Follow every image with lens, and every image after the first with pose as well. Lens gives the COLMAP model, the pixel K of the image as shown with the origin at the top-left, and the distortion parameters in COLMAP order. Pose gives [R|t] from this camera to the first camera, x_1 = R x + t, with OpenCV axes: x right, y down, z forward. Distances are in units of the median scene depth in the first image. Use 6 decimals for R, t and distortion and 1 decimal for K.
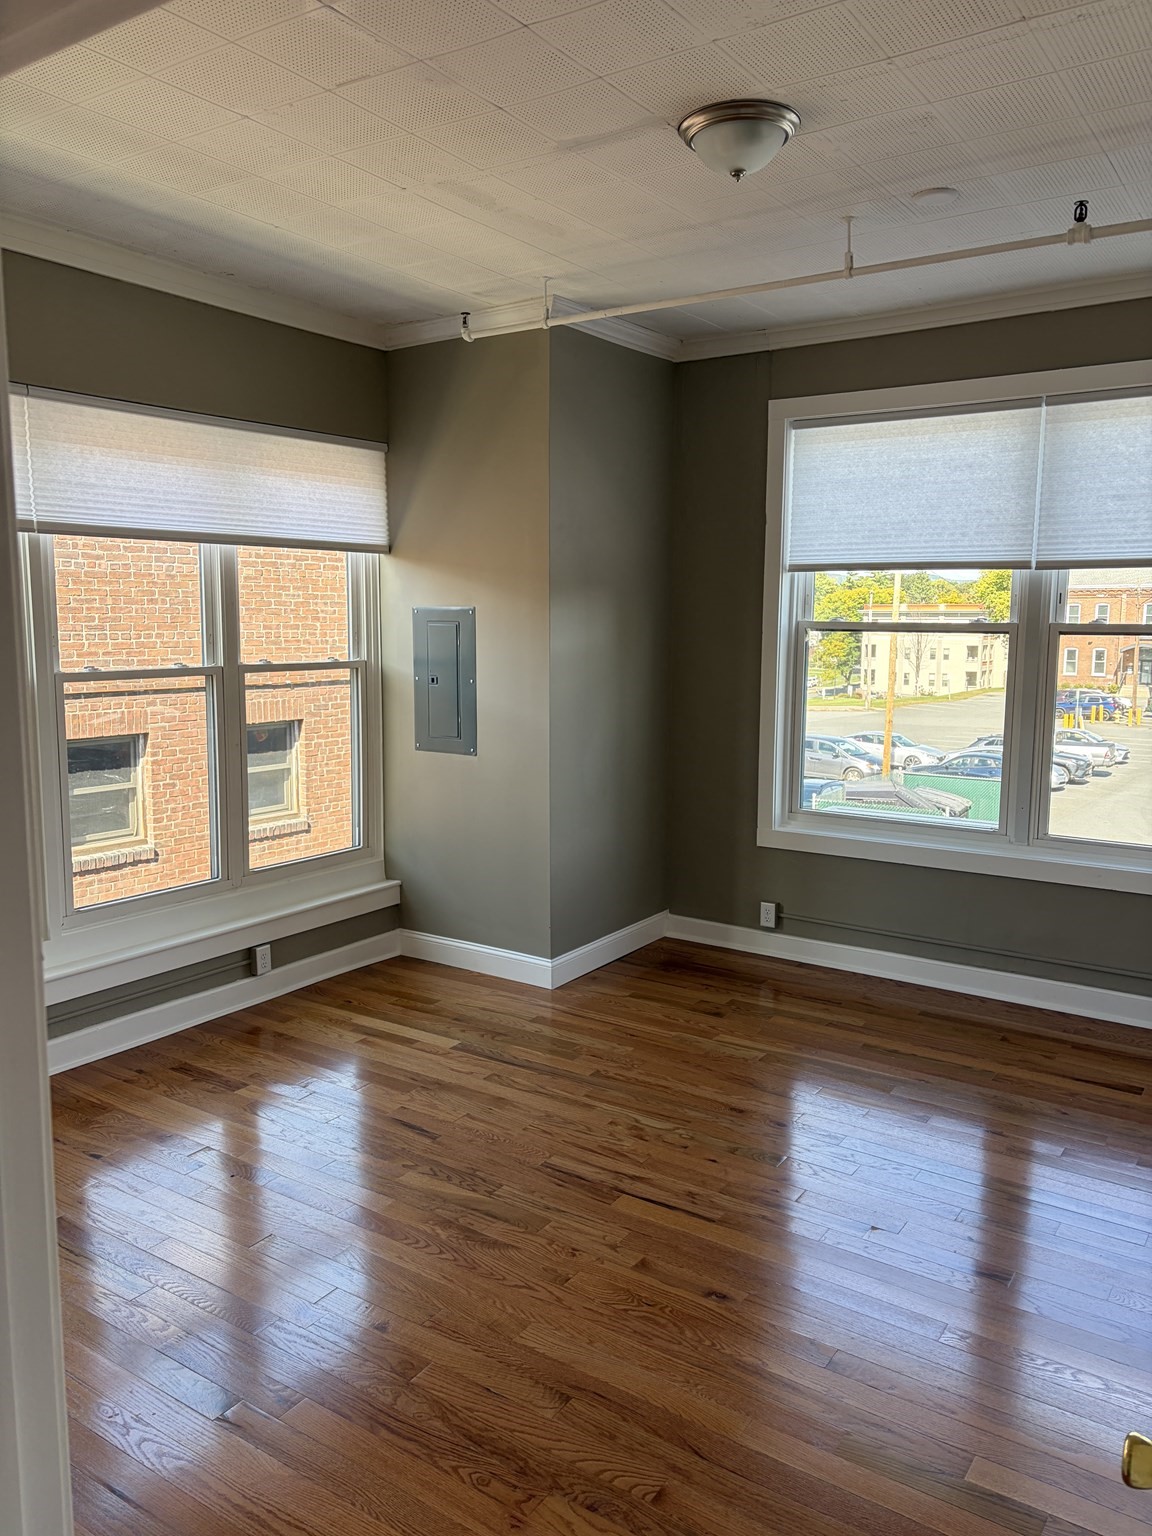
lens RADIAL K [[1182.0, 0, 560.8], [0, 1182.0, 781.6], [0, 0, 1]] dist [0.036655, -0.025711]
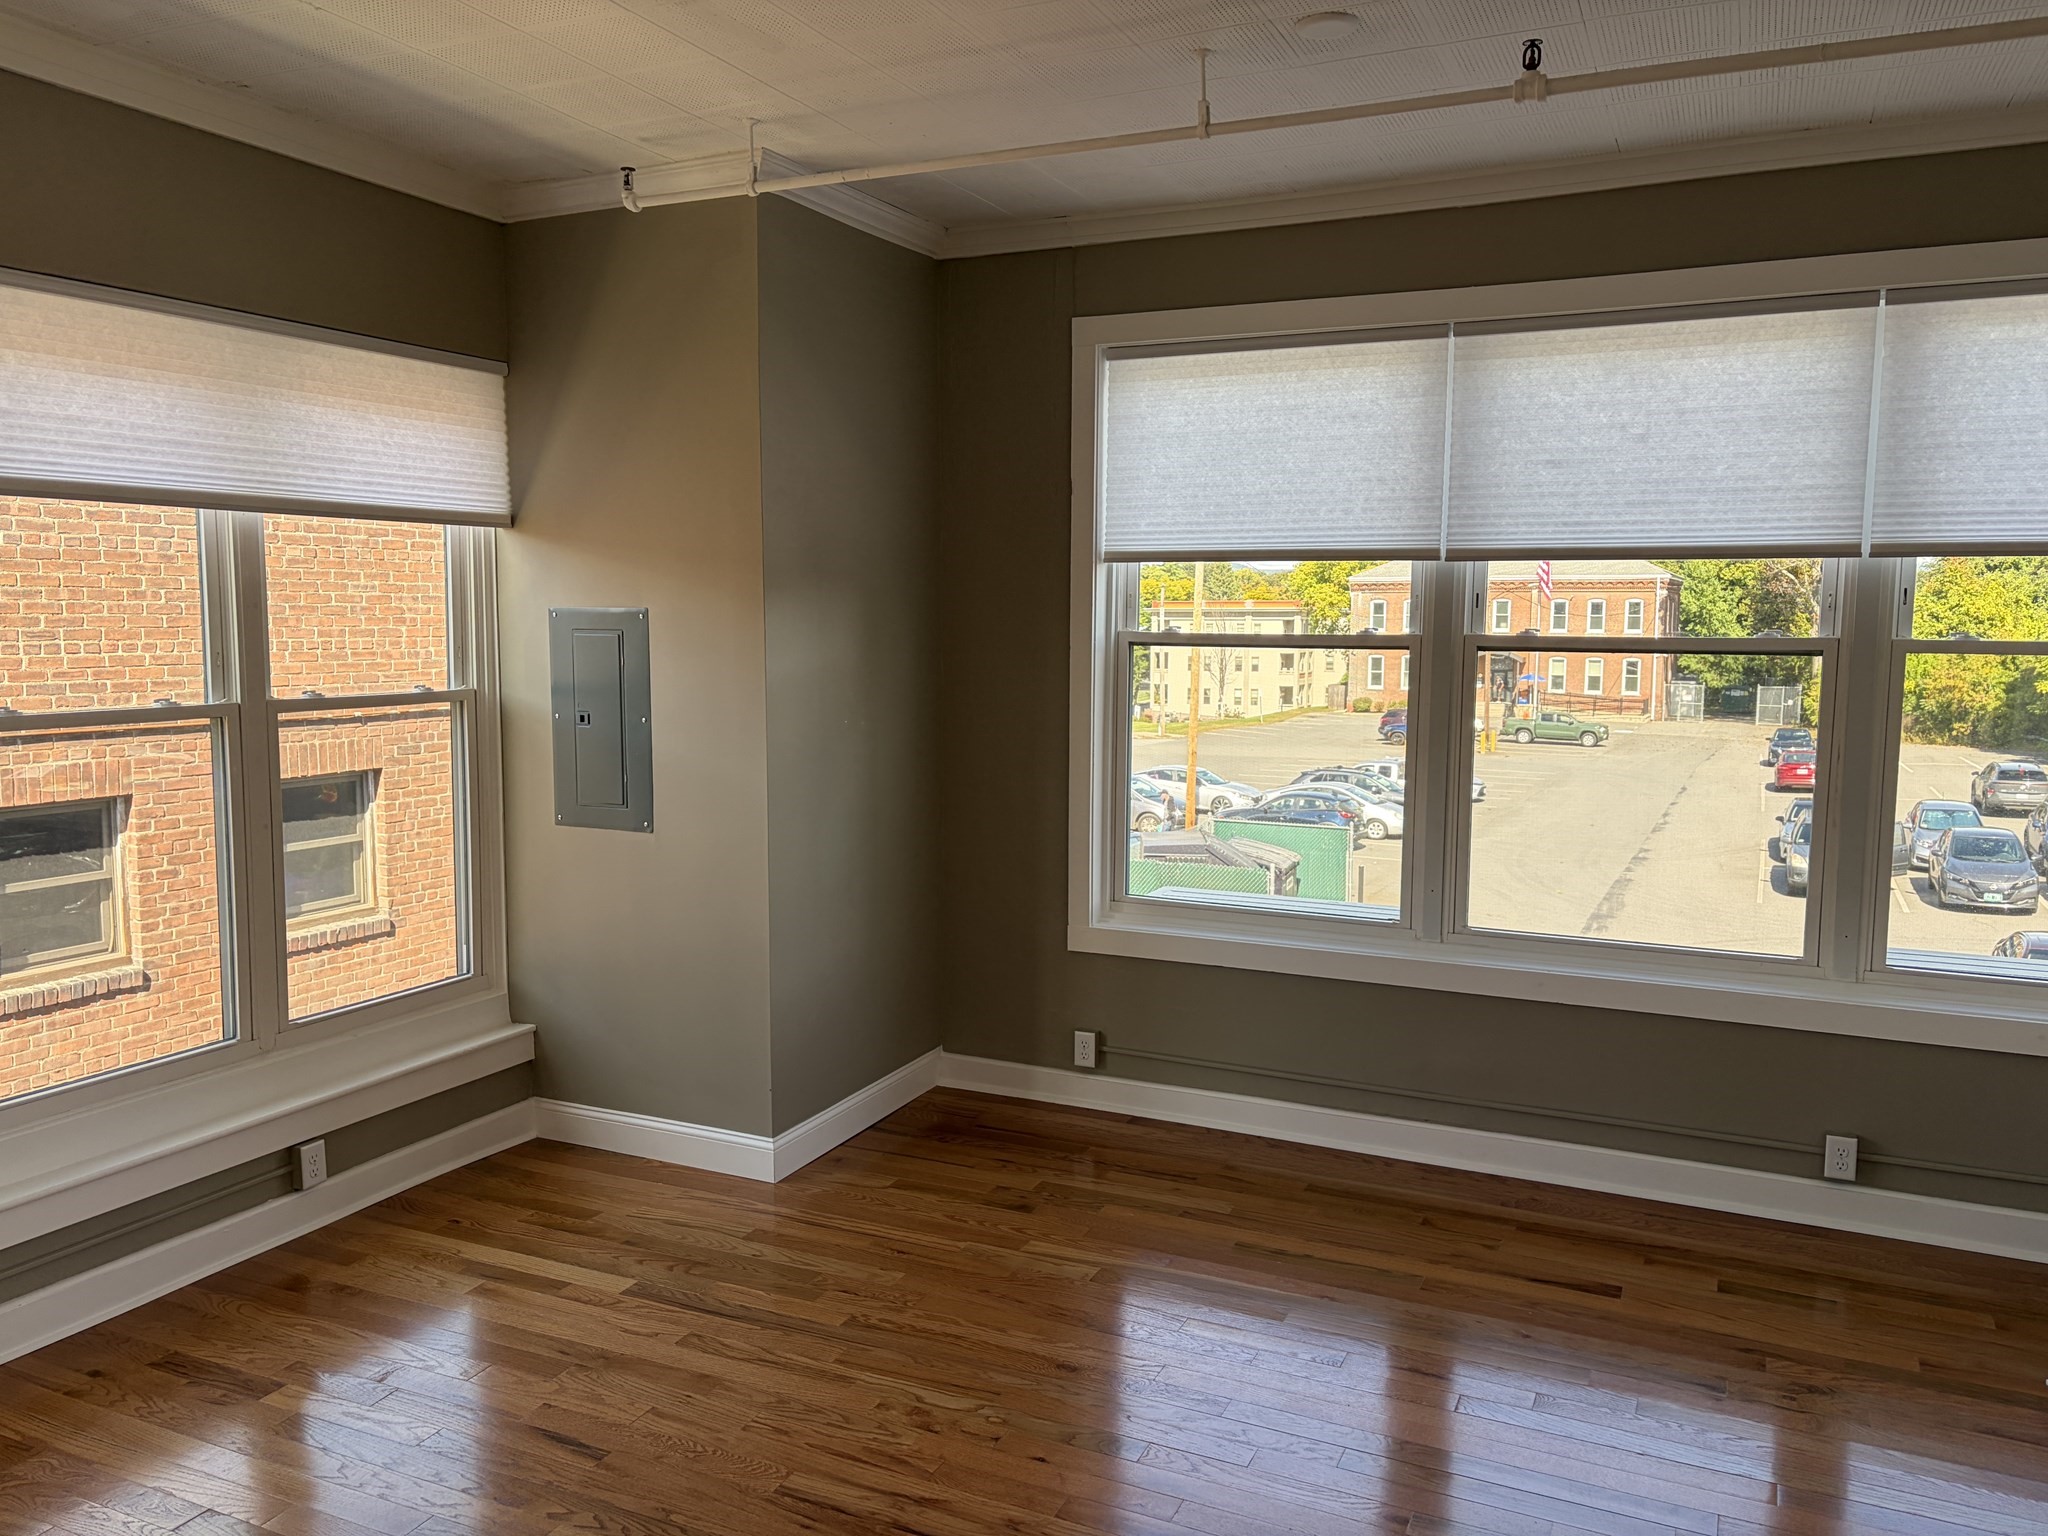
lens RADIAL K [[1576.0, 0, 1018.1], [0, 1576.0, 788.8], [0, 0, 1]] dist [0.036655, -0.025711]
pose [[0.986293, -0.016583, 0.164166, -0.016113], [0.021199, 0.999427, -0.026403, -0.020457], [-0.163634, 0.029521, 0.986079, 0.100745]]
